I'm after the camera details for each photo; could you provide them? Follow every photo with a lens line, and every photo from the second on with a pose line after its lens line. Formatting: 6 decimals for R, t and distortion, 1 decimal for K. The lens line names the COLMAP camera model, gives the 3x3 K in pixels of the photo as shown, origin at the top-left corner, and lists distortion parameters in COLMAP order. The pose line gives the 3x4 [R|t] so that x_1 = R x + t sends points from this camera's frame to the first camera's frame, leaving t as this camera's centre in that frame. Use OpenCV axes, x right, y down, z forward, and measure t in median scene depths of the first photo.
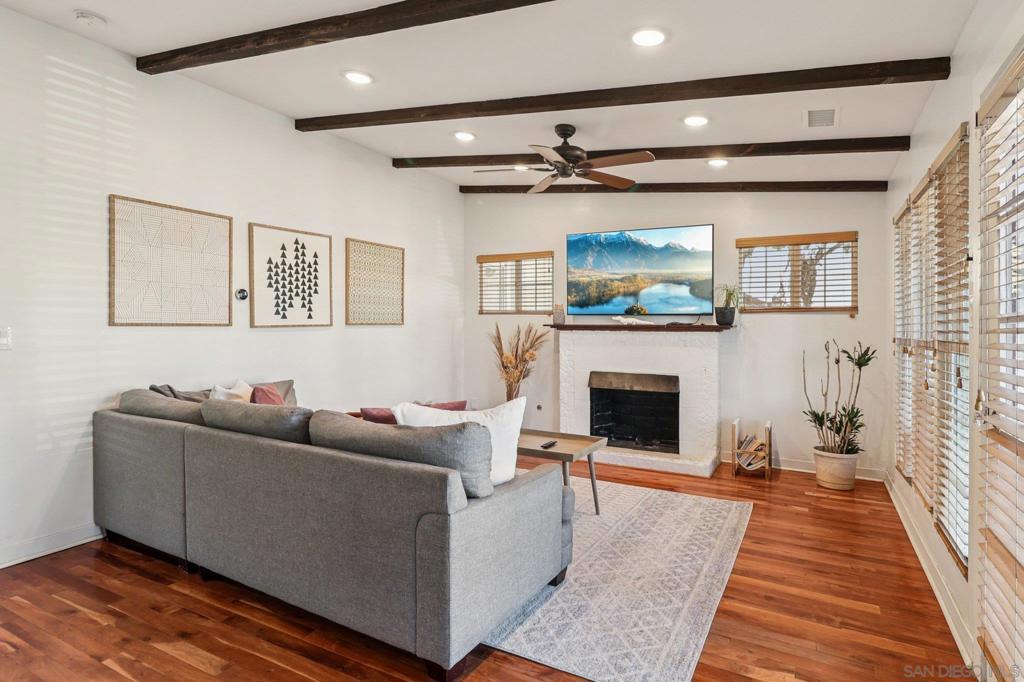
lens RADIAL K [[567.7, 0, 509.3], [0, 567.7, 333.4], [0, 0, 1]] dist [0.015975, -0.002587]
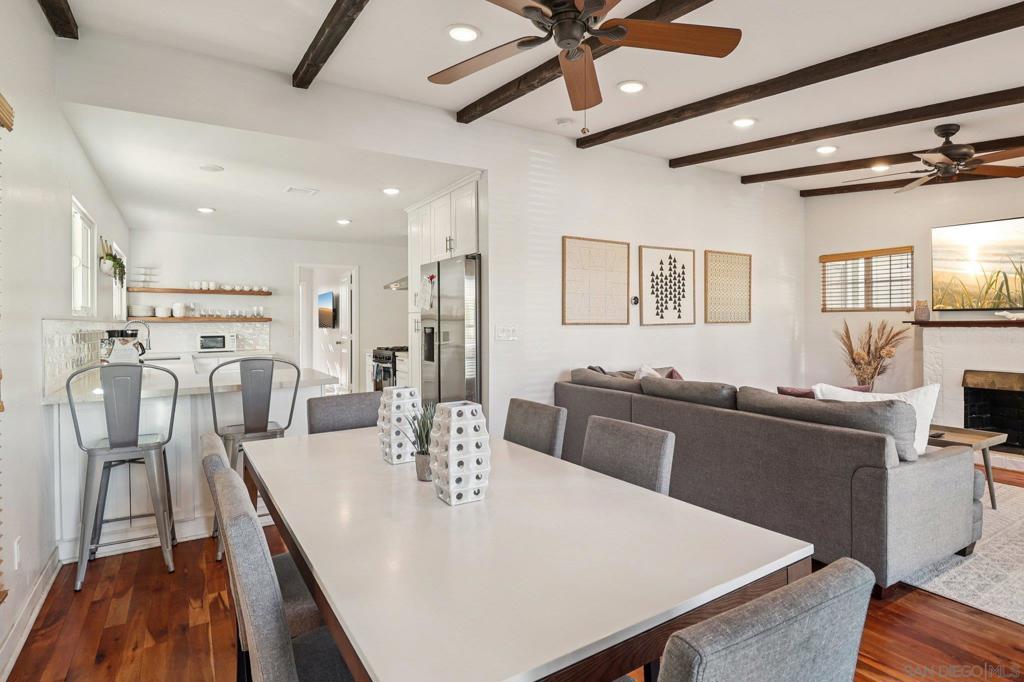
lens RADIAL K [[533.5, 0, 504.5], [0, 533.5, 333.6], [0, 0, 1]] dist [-0.000265, -0.009551]
pose [[0.868204, 0.001138, -0.496207, -0.120346], [0.000390, 0.999995, 0.002976, 0.004047], [0.496208, -0.002778, 0.868199, -0.219158]]
